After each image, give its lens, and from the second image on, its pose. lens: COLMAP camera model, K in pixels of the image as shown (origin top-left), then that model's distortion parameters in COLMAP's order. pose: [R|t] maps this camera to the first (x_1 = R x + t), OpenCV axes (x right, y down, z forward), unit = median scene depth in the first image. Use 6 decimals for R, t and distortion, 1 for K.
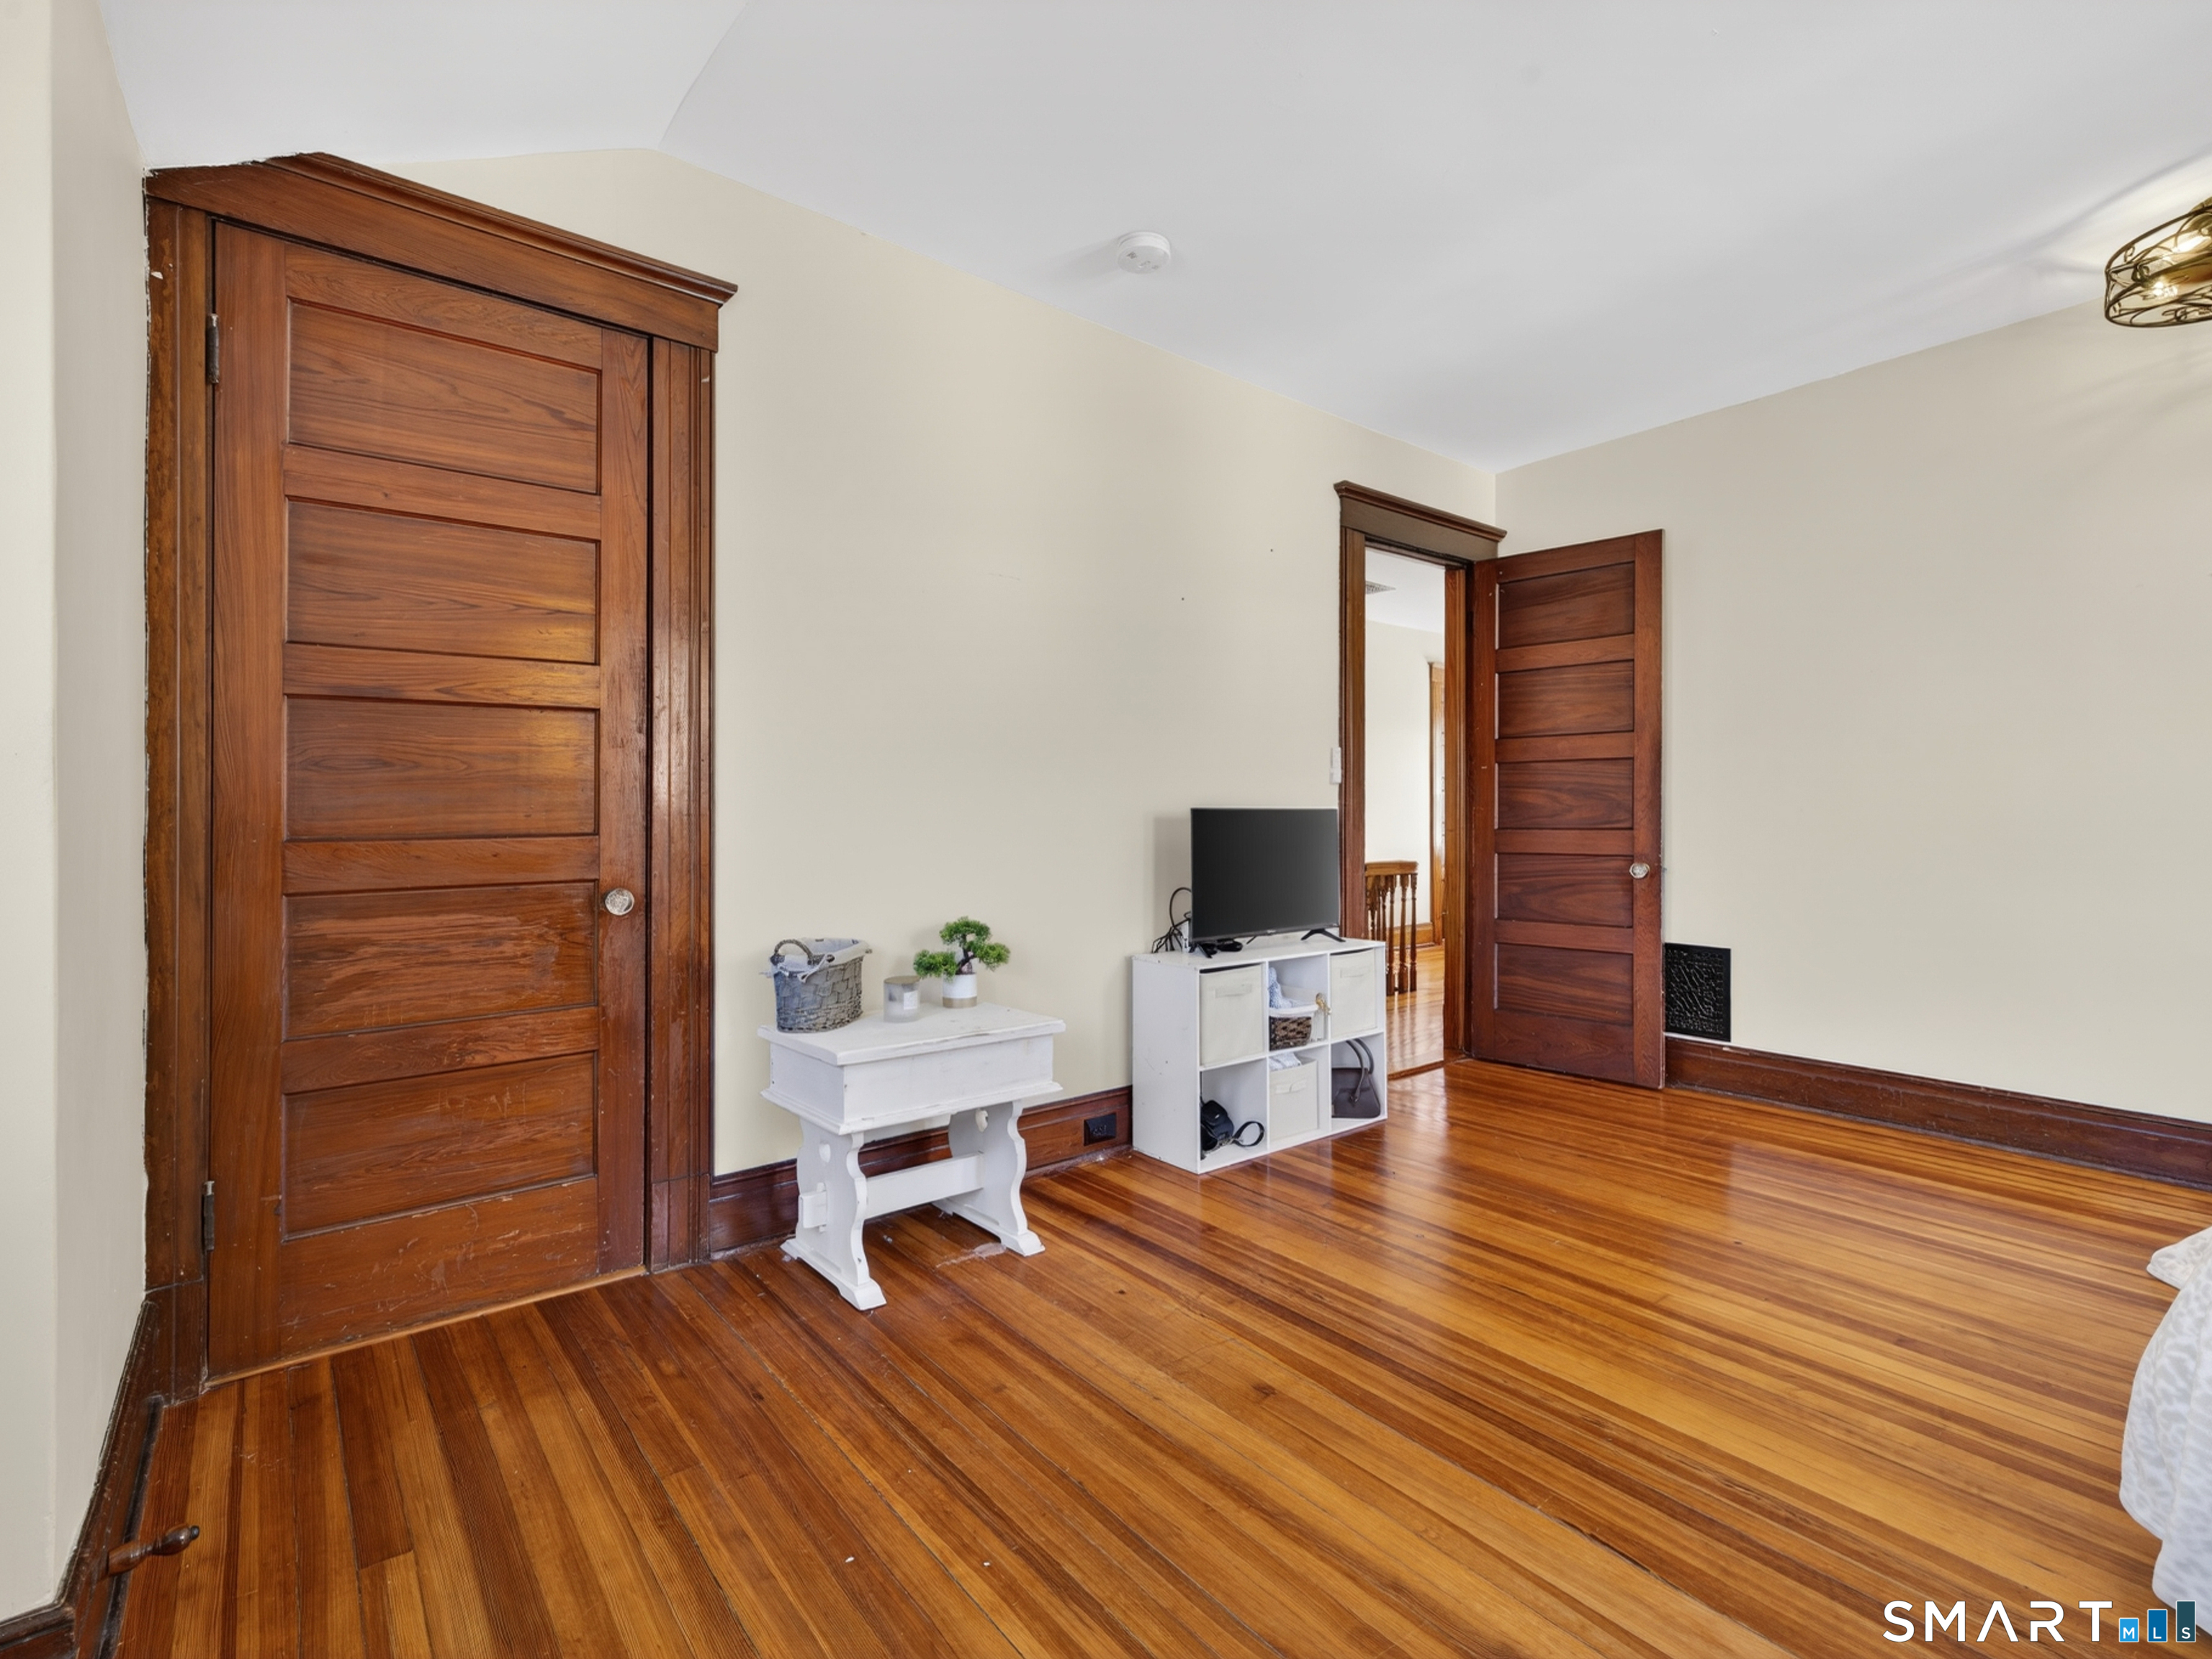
lens RADIAL K [[1042.0, 0, 1111.5], [0, 1042.0, 822.9], [0, 0, 1]] dist [0.001900, -0.000147]
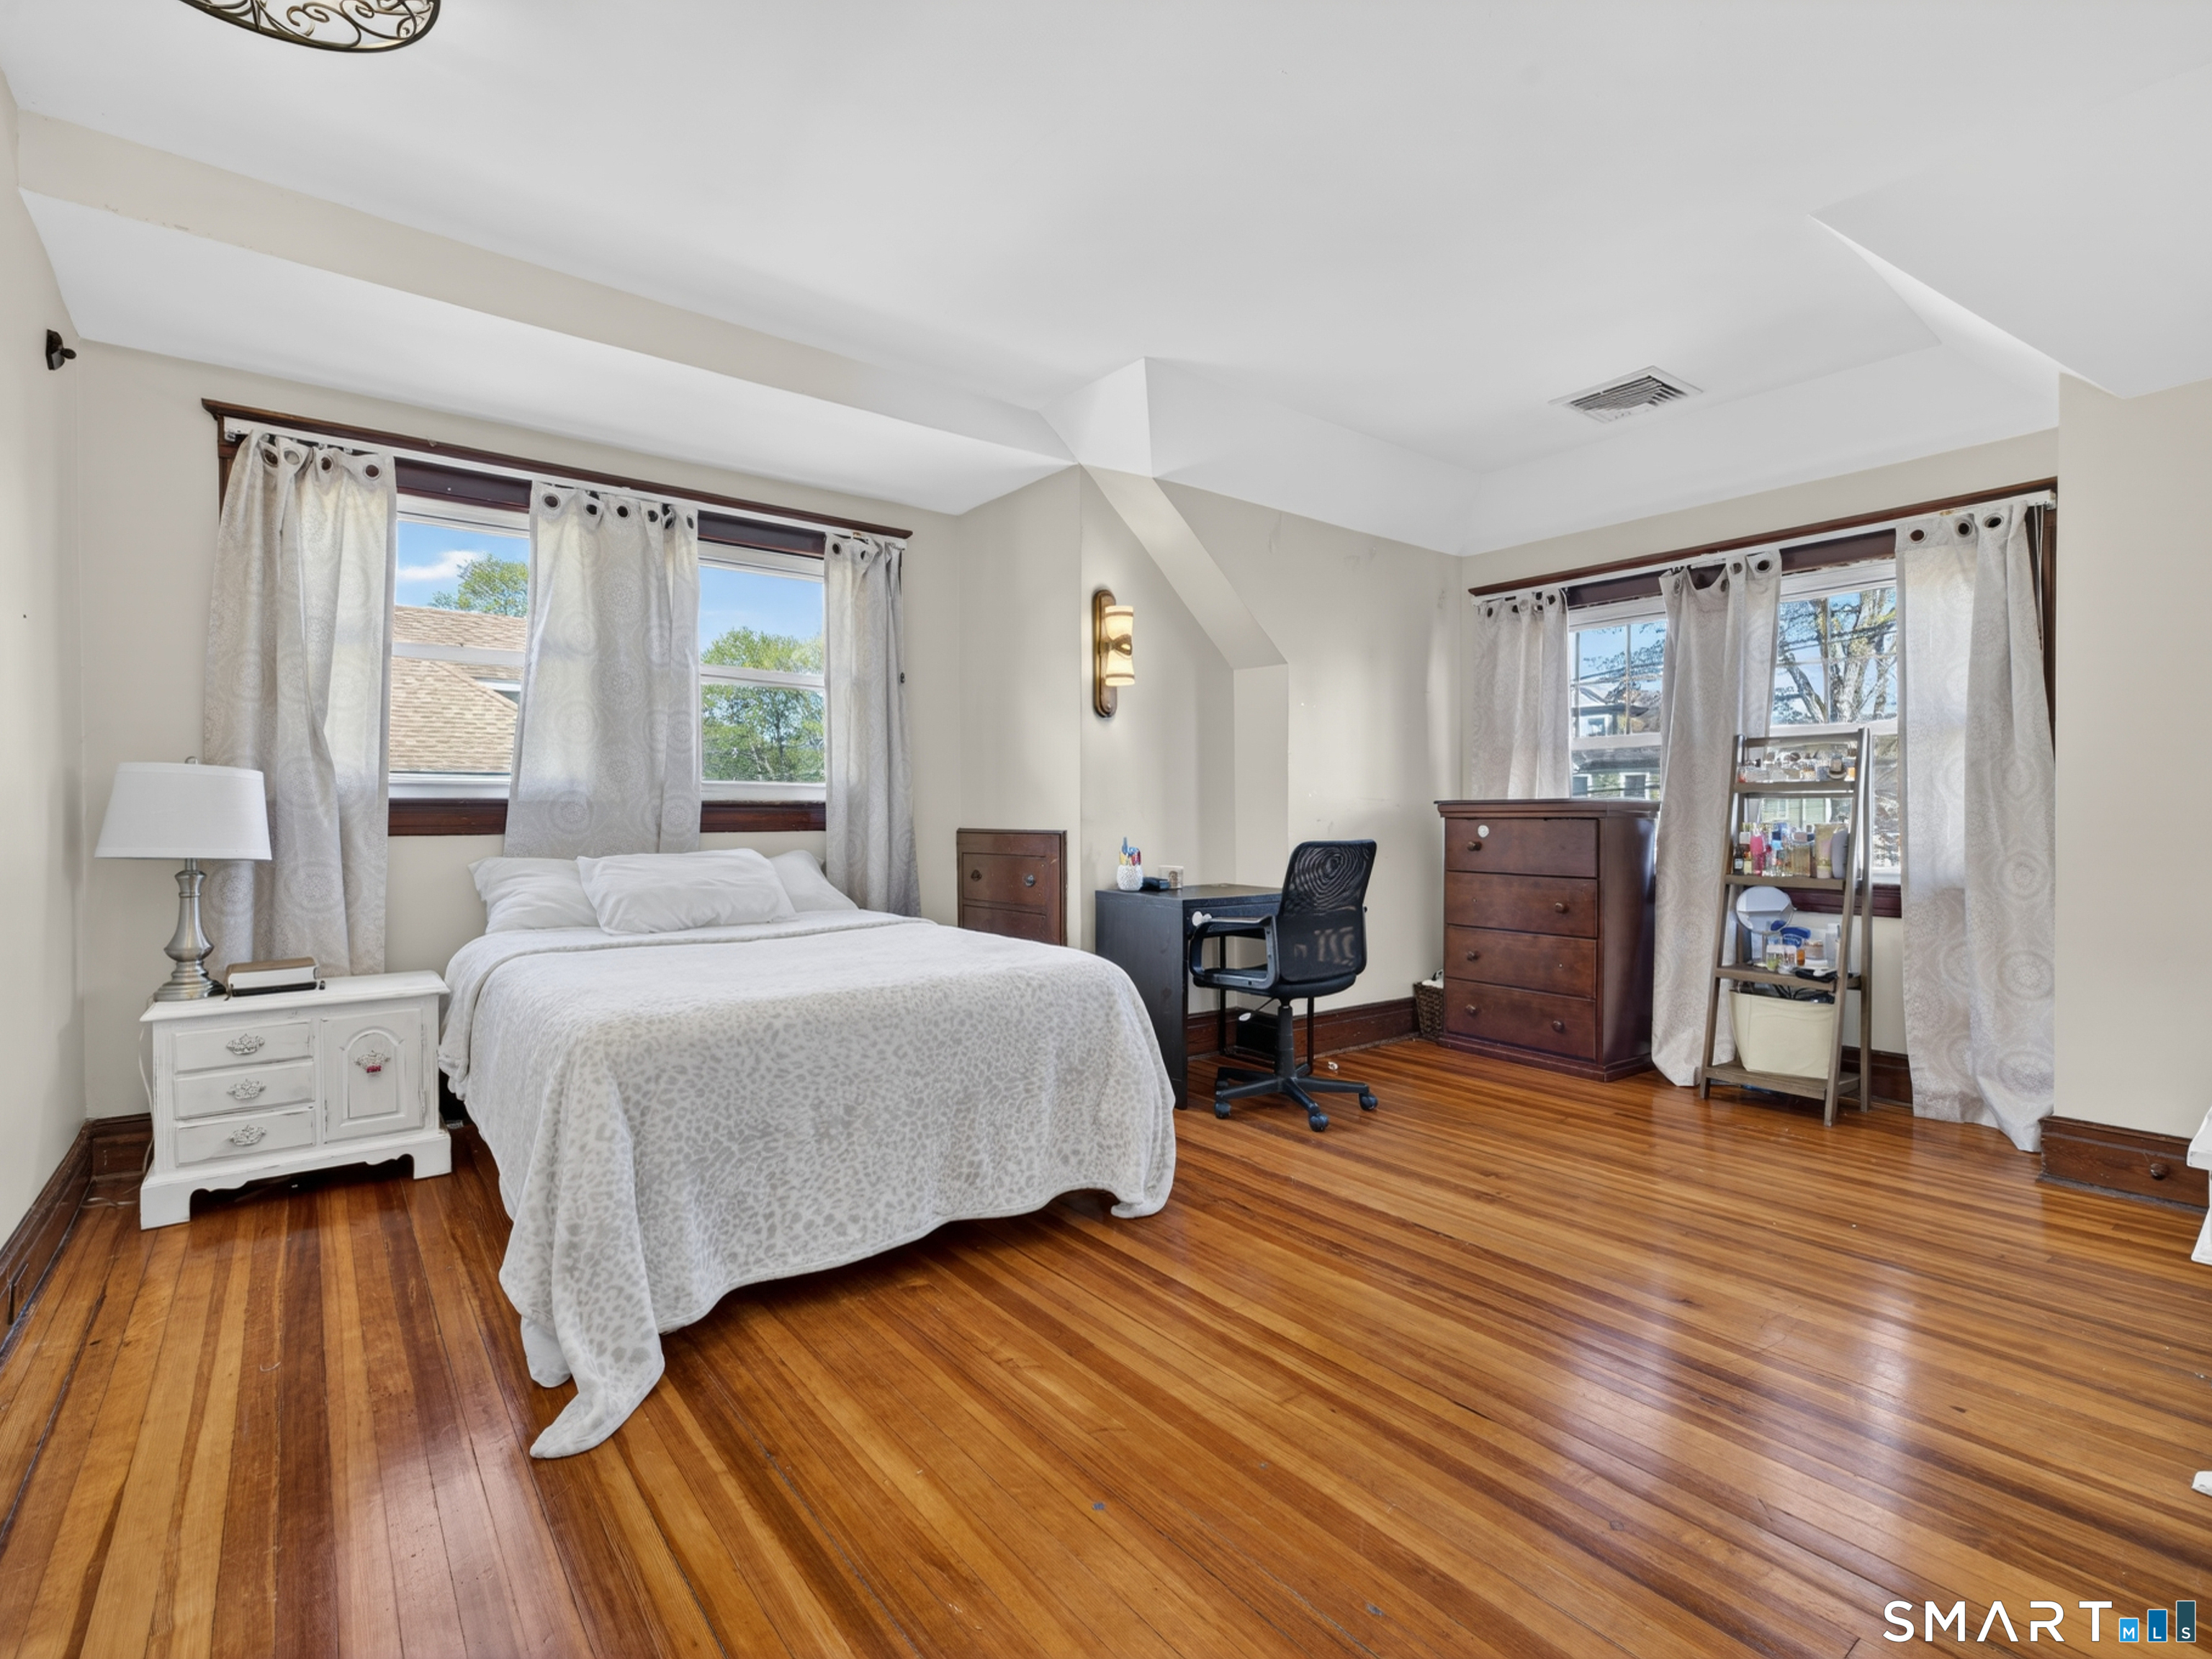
lens RADIAL K [[1042.0, 0, 1111.5], [0, 1042.0, 822.9], [0, 0, 1]] dist [0.001900, -0.000147]
pose [[-0.999970, 0.005531, 0.005415, 0.673054], [0.005607, 0.999886, 0.014021, -0.017140], [-0.005337, 0.014051, -0.999887, 1.849482]]
